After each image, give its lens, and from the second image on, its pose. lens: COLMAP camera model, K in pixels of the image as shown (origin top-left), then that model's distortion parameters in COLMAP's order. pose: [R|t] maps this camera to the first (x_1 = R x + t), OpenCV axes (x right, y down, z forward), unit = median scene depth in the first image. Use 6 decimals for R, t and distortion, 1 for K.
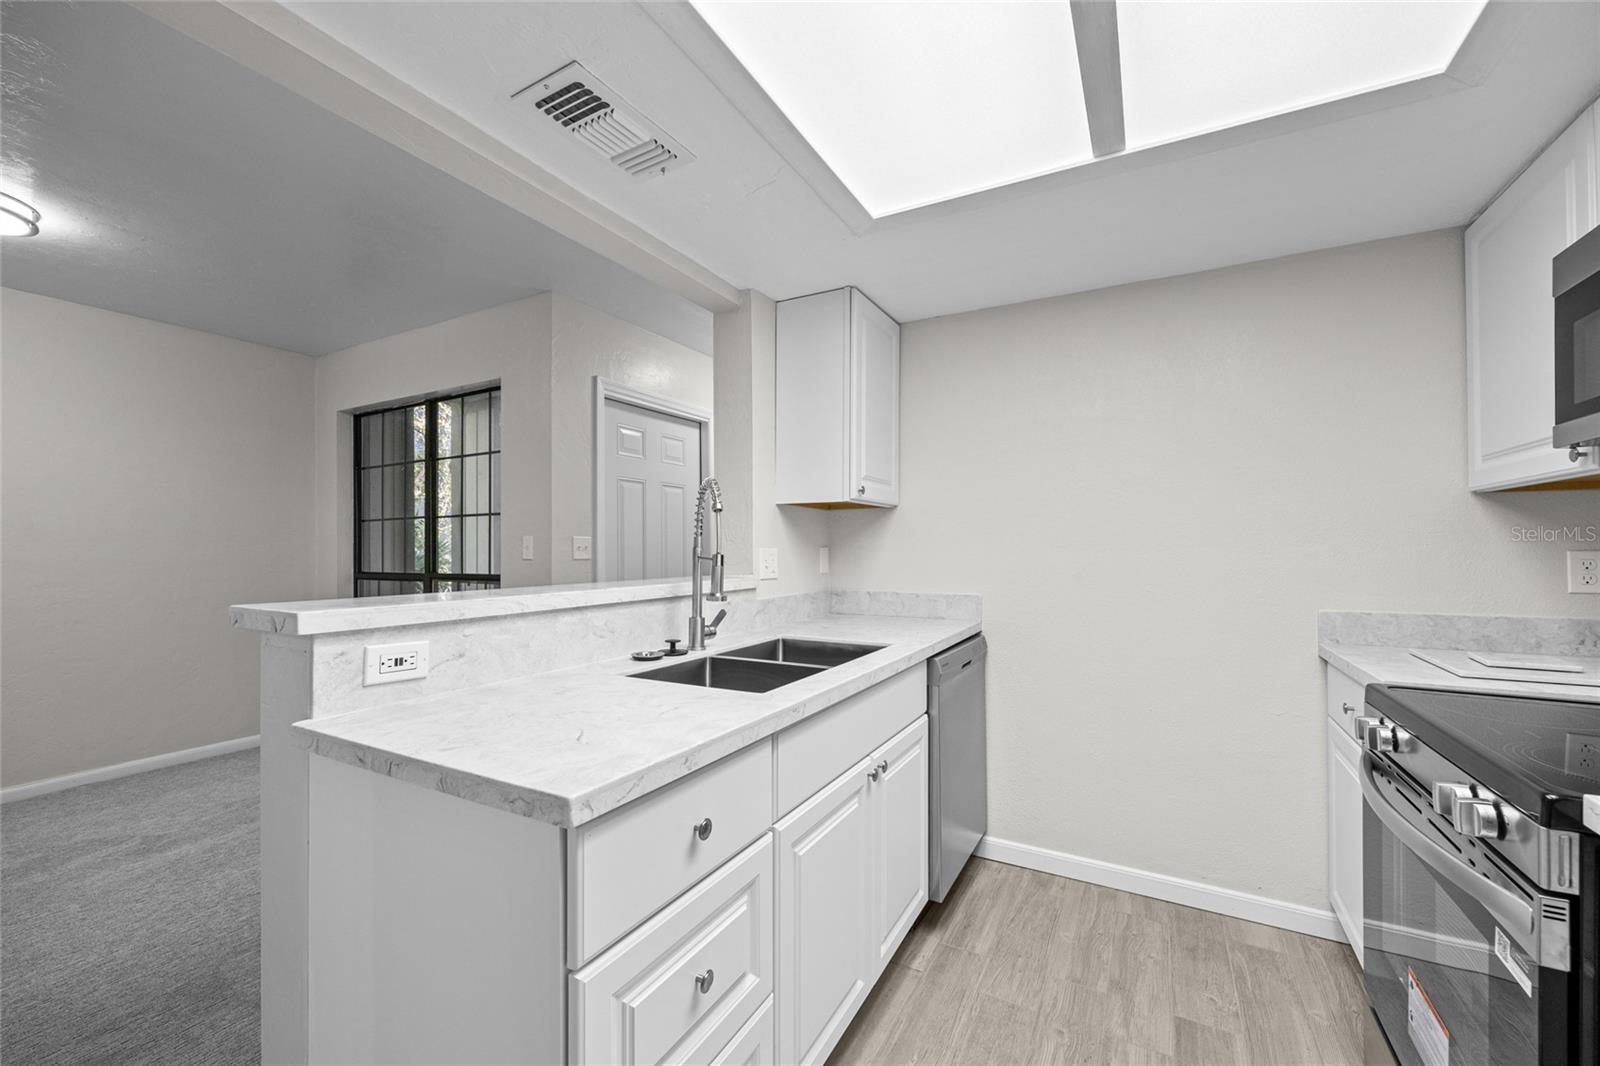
lens RADIAL K [[641.4, 0, 793.3], [0, 641.4, 542.8], [0, 0, 1]] dist [-0.001413, 0.000014]
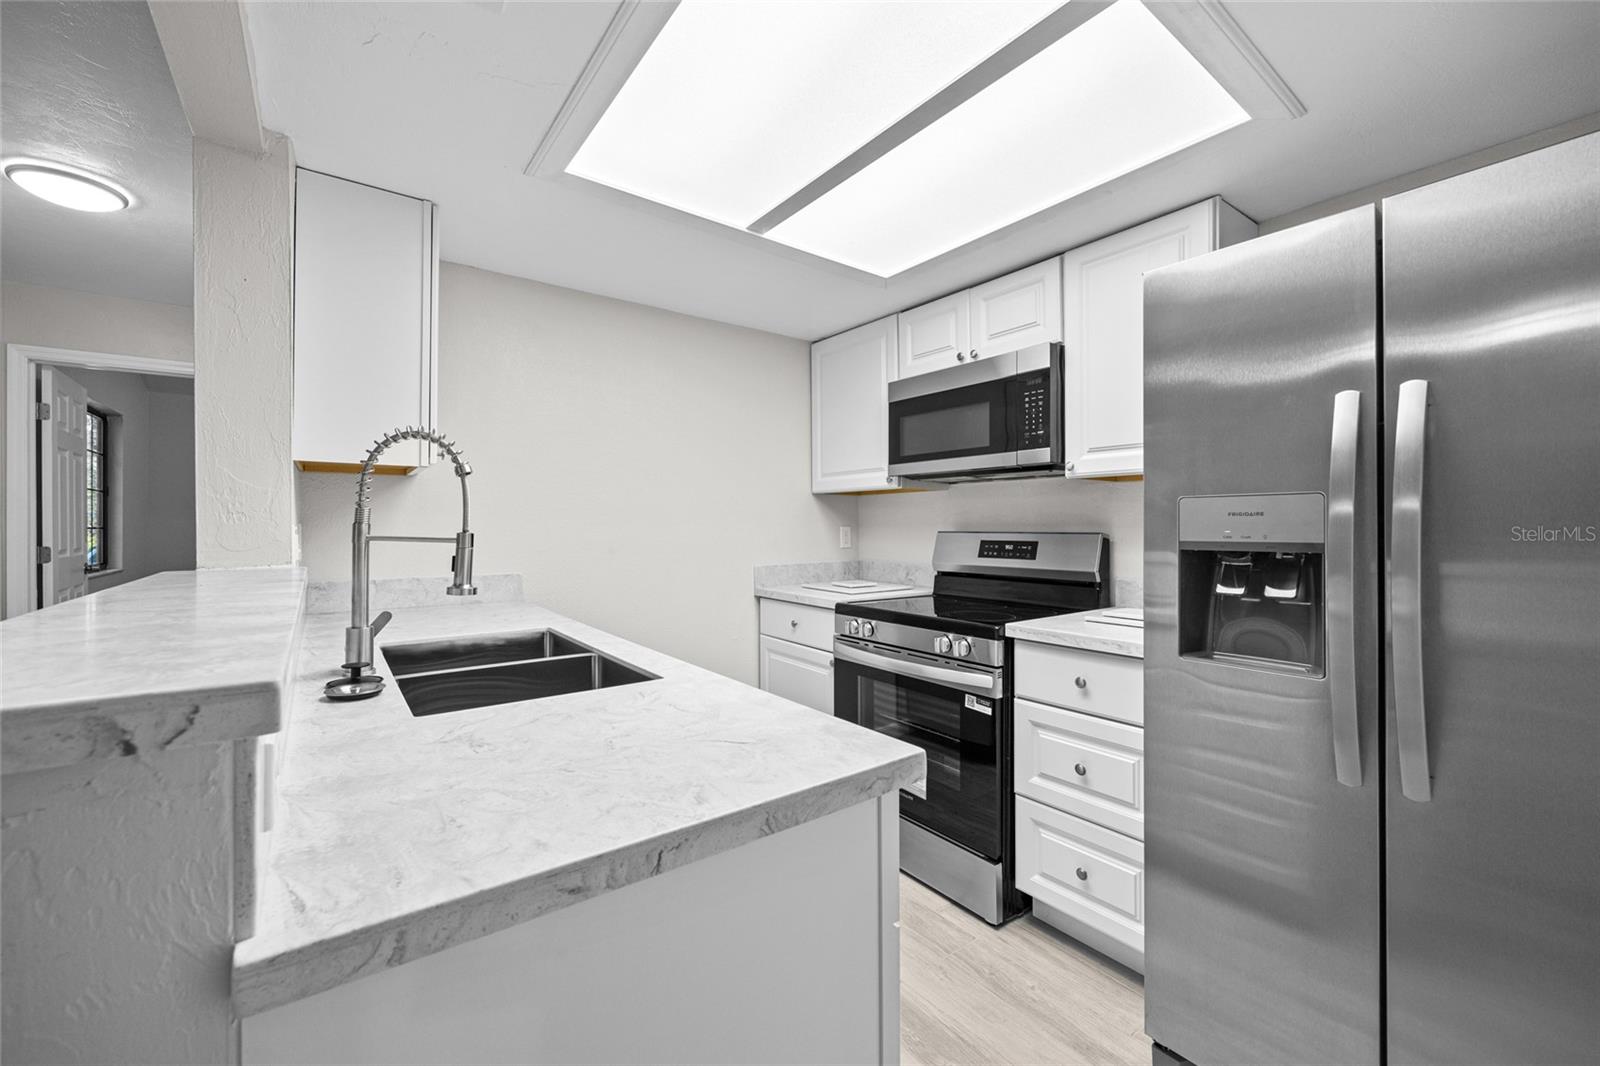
lens RADIAL K [[641.4, 0, 803.6], [0, 641.4, 523.0], [0, 0, 1]] dist [-0.001413, 0.000014]
pose [[0.406530, 0.003230, 0.913632, -0.802122], [-0.007706, 0.999970, -0.000107, 0.004205], [-0.913605, -0.006997, 0.406543, 0.413915]]
